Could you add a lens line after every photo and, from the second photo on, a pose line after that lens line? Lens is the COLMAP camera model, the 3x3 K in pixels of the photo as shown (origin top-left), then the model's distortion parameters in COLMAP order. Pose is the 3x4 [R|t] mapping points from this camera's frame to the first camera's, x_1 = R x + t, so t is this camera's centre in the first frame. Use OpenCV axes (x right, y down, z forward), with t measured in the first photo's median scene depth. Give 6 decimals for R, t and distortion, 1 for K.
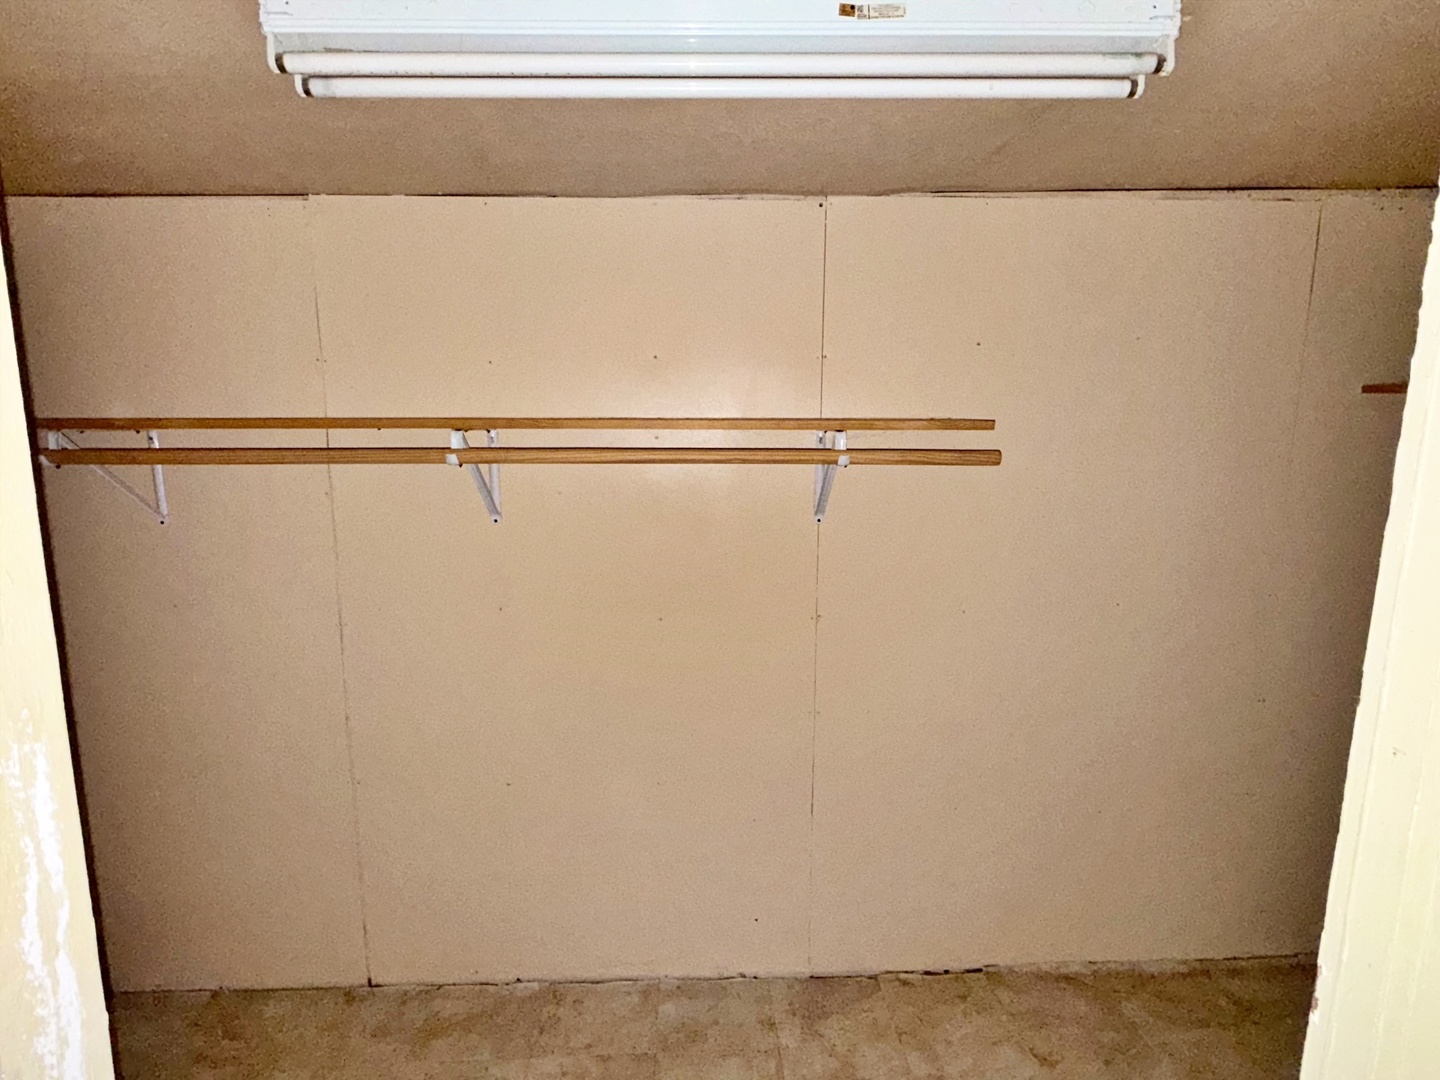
lens RADIAL K [[749.6, 0, 714.3], [0, 749.6, 540.3], [0, 0, 1]] dist [0.002757, -0.000065]
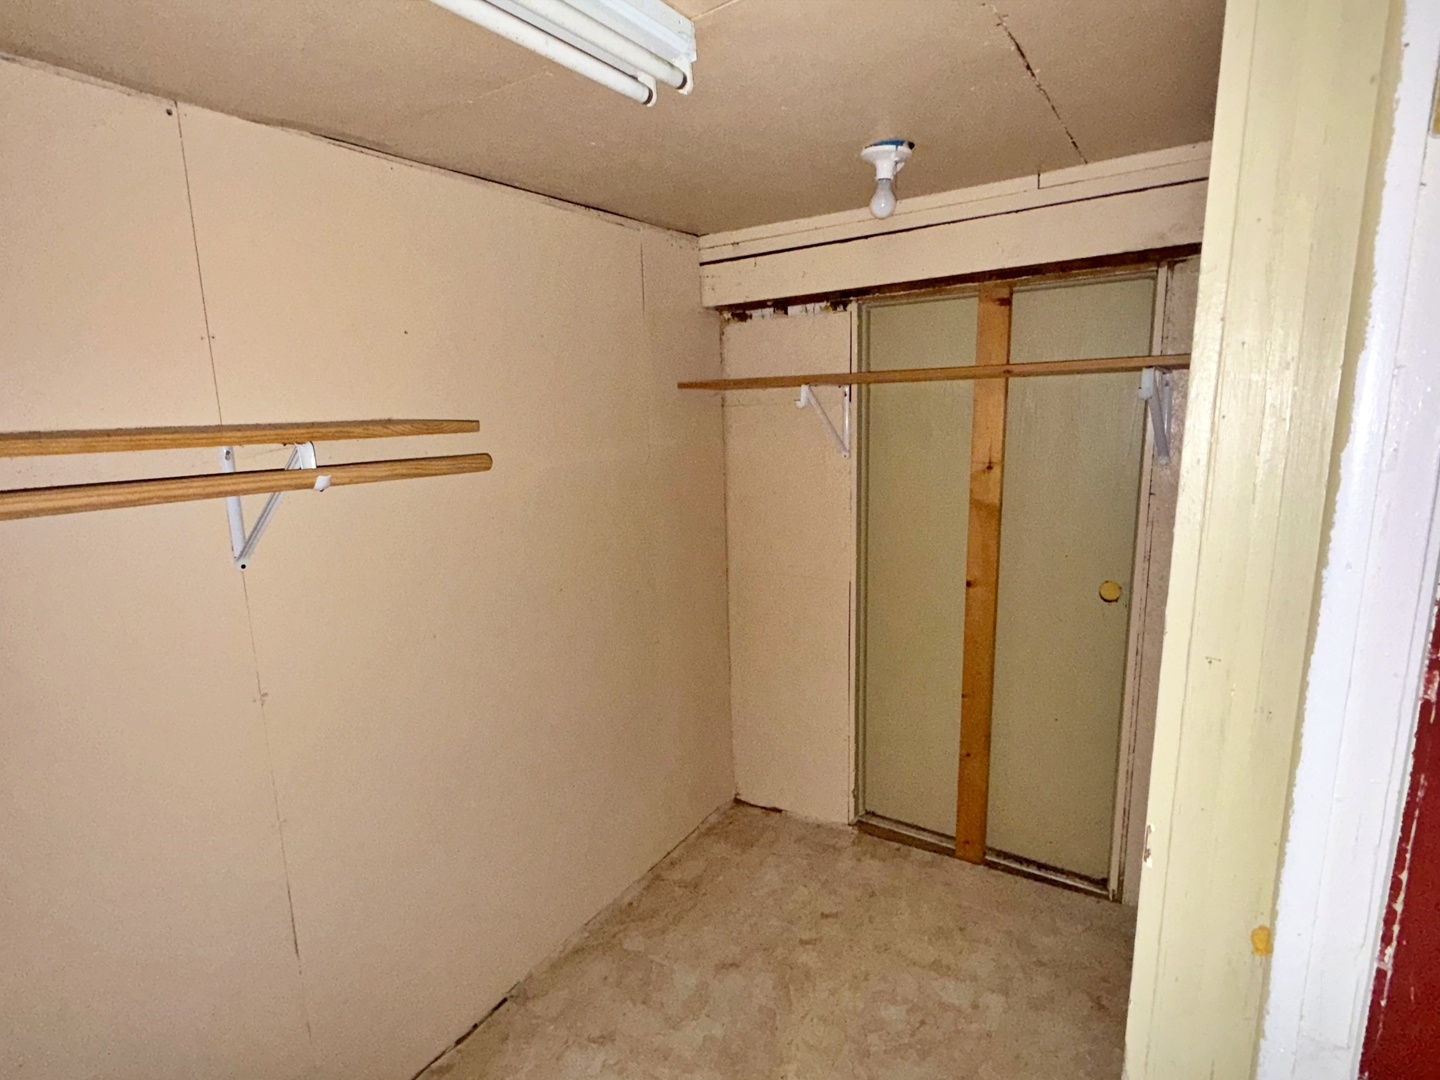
lens RADIAL K [[749.6, 0, 714.3], [0, 749.6, 540.3], [0, 0, 1]] dist [0.002757, -0.000065]
pose [[0.567458, -0.163738, 0.806958, -0.193433], [0.149539, 0.984225, 0.094550, -0.055597], [-0.809710, 0.067018, 0.582991, 0.229906]]
